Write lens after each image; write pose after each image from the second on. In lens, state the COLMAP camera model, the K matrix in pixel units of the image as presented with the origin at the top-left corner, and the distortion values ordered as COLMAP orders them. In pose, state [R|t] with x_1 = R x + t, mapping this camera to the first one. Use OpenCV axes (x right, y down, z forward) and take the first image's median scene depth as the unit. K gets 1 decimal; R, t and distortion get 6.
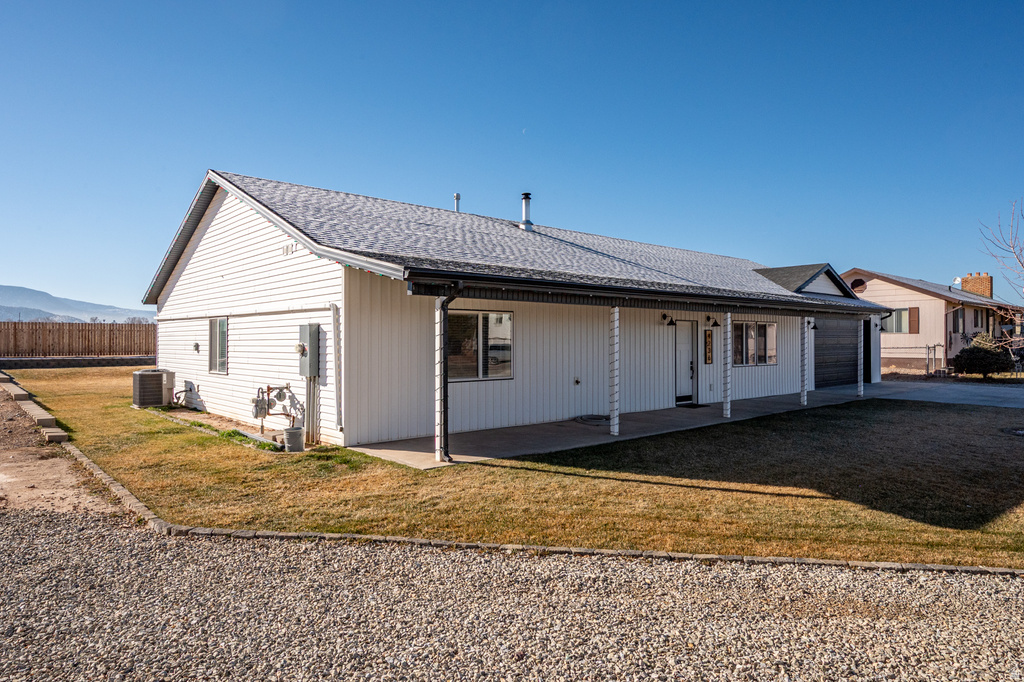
lens RADIAL K [[635.0, 0, 512.0], [0, 635.0, 341.0], [0, 0, 1]] dist [-0.002827, -0.001755]
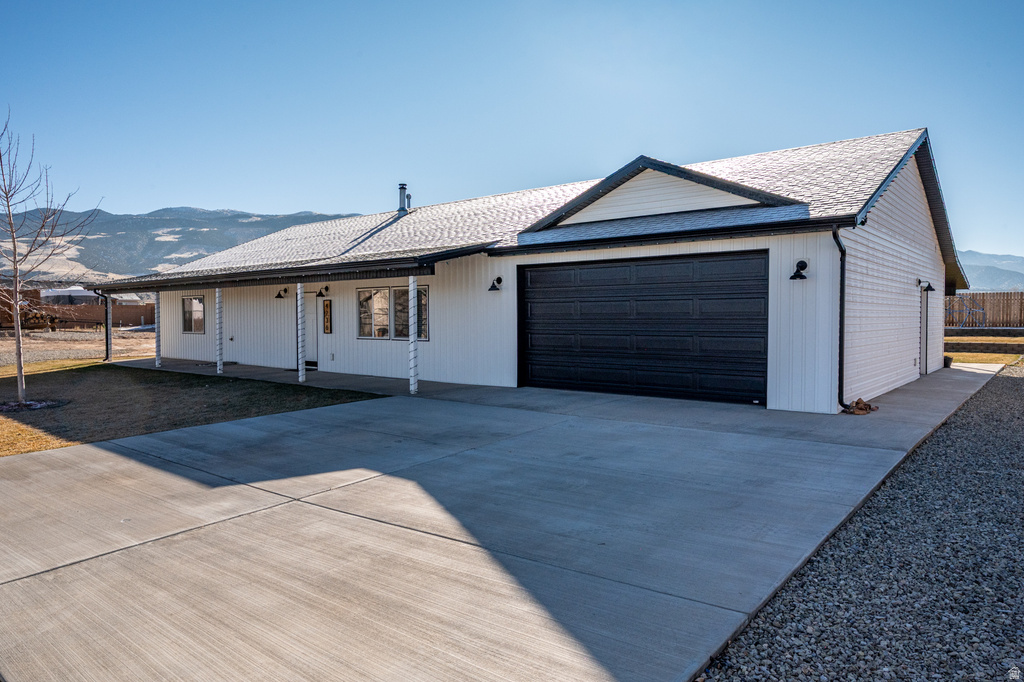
lens RADIAL K [[665.6, 0, 512.0], [0, 665.6, 341.0], [0, 0, 1]] dist [-0.003604, -0.000410]
pose [[0.146363, 0.039661, -0.988436, 1.414183], [0.003479, 0.999169, 0.040607, 0.005772], [0.989225, -0.009382, 0.146104, 1.142471]]
